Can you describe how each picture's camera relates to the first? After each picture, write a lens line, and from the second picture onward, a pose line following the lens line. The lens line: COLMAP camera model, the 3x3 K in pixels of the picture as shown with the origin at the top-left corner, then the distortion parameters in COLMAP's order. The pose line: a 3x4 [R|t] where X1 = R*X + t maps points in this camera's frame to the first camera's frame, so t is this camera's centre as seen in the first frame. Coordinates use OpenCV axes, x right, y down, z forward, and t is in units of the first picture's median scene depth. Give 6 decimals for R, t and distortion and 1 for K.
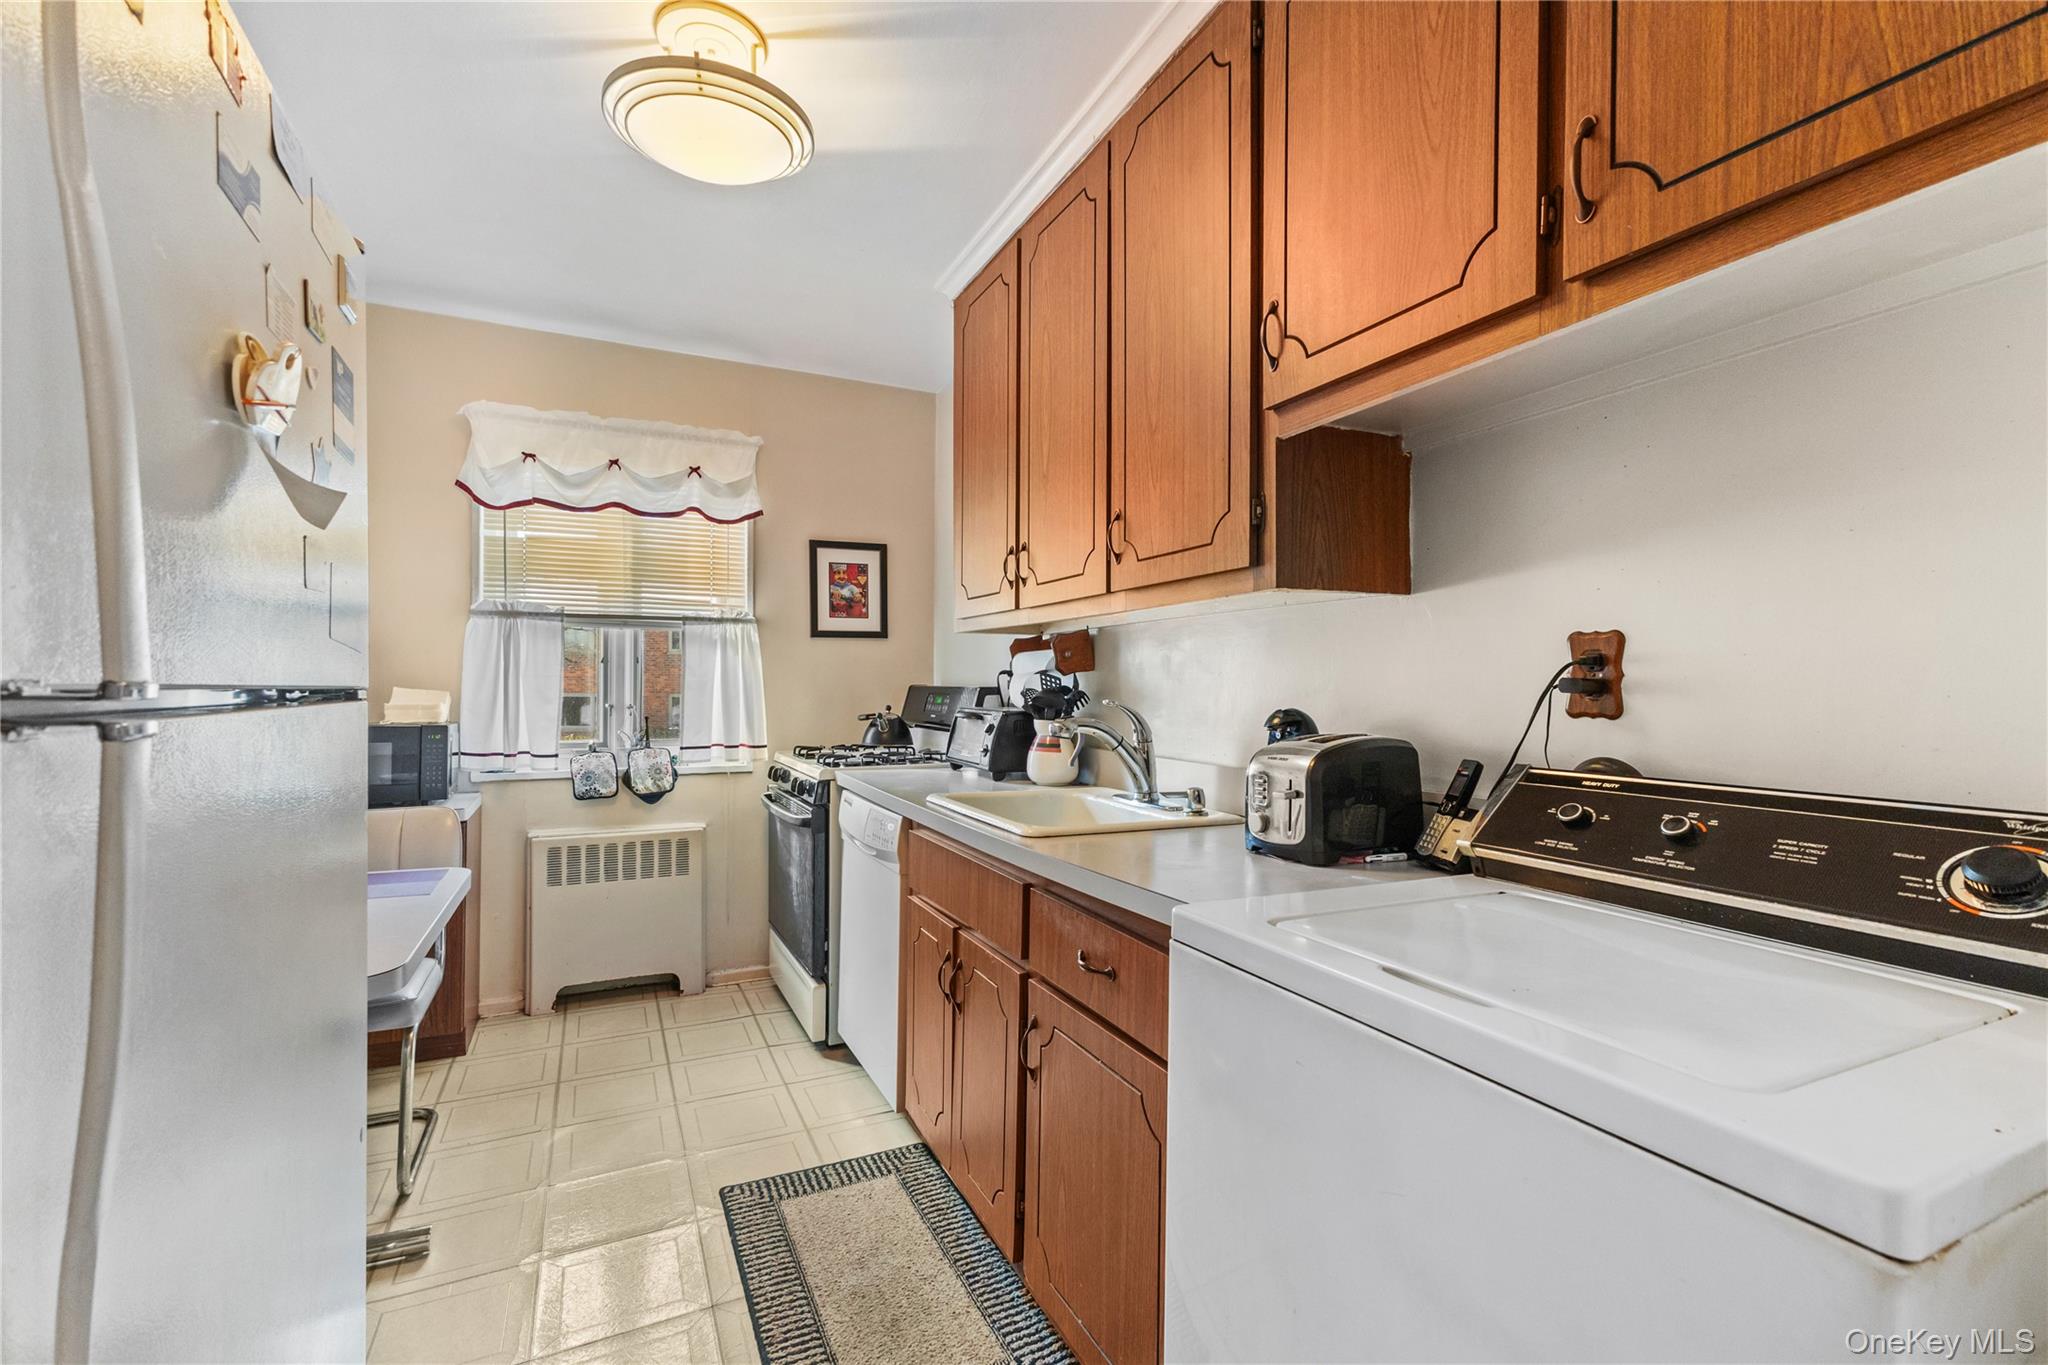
lens RADIAL K [[884.2, 0, 1024.6], [0, 884.2, 692.1], [0, 0, 1]] dist [0.012314, -0.004383]
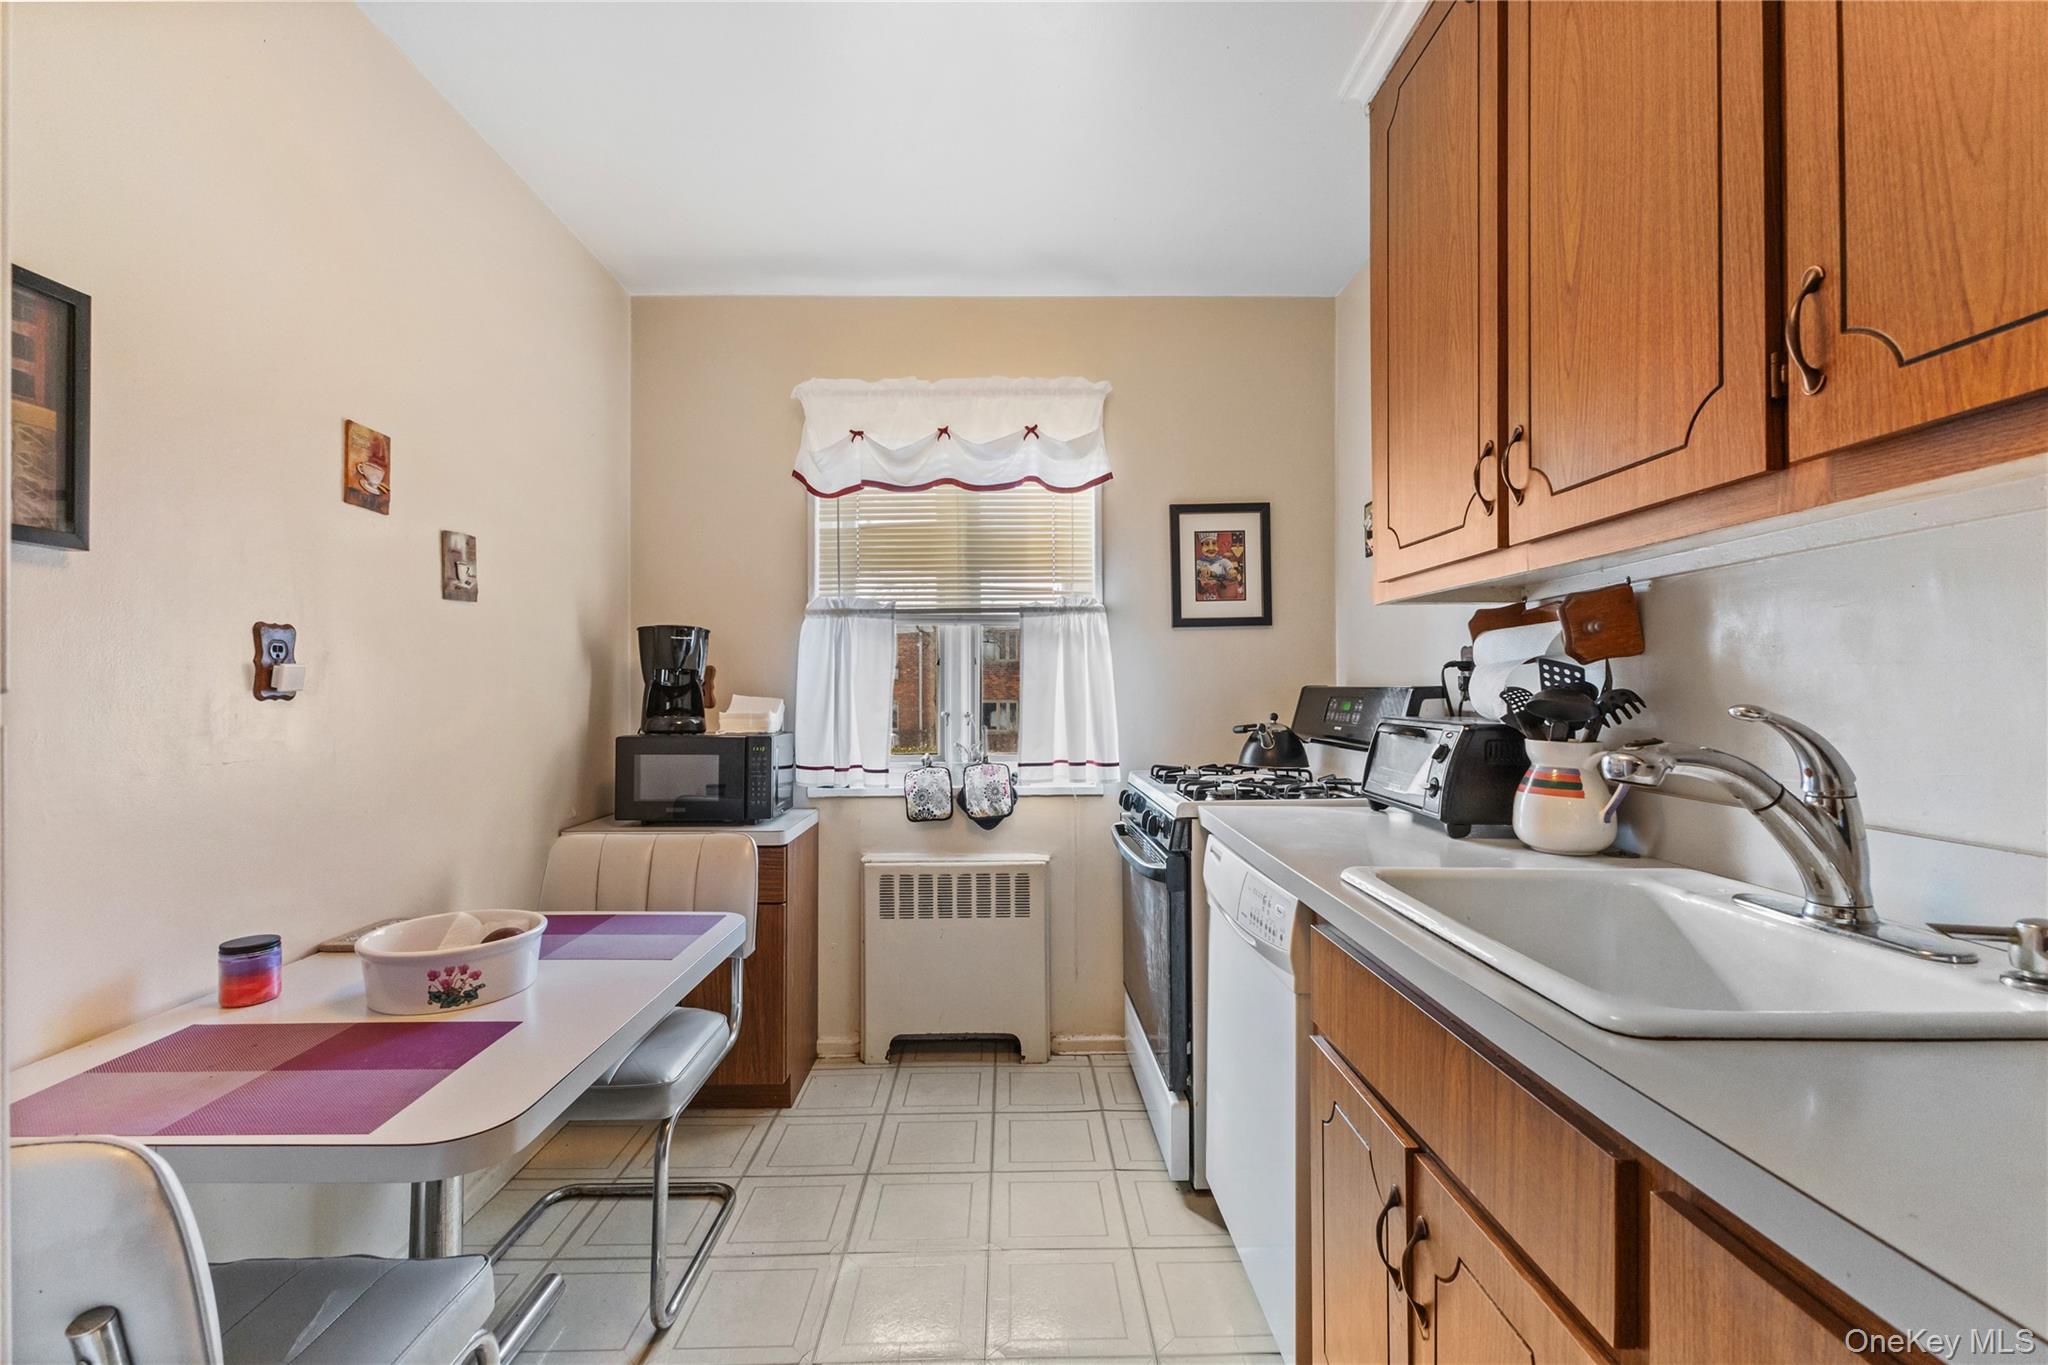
lens RADIAL K [[884.2, 0, 1025.7], [0, 884.2, 689.8], [0, 0, 1]] dist [0.012314, -0.004383]
pose [[0.910258, -0.011284, -0.413887, -0.039302], [0.008290, 0.999925, -0.009029, 0.000182], [0.413958, 0.004787, 0.910283, 0.261680]]
